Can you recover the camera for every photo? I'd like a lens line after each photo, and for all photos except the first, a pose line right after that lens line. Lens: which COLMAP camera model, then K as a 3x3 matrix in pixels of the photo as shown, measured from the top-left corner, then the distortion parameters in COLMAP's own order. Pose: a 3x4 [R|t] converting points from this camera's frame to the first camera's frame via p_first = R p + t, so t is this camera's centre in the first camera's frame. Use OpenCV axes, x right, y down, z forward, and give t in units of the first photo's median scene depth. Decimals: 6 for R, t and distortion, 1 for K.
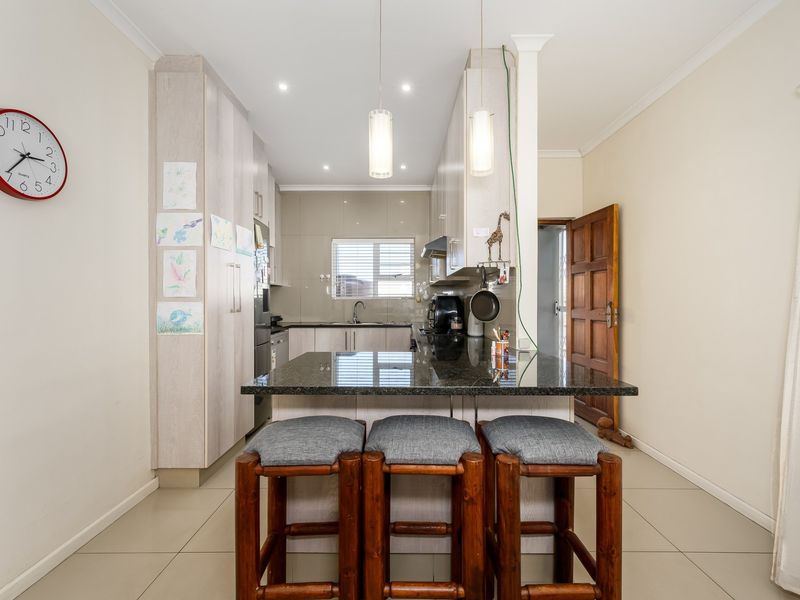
lens RADIAL K [[360.1, 0, 400.0], [0, 360.1, 300.0], [0, 0, 1]] dist [0.002201, 0.000416]
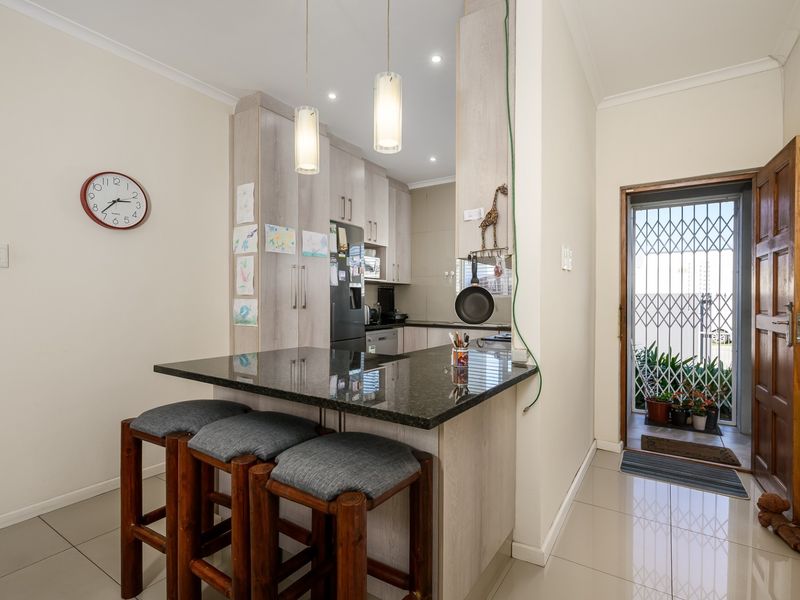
lens RADIAL K [[389.1, 0, 400.0], [0, 389.1, 300.0], [0, 0, 1]] dist [0.000059, 0.000135]
pose [[0.847631, 0.004968, -0.530563, 0.532916], [-0.003807, 0.999987, 0.003281, 0.002628], [0.530572, -0.000761, 0.847639, 0.162383]]
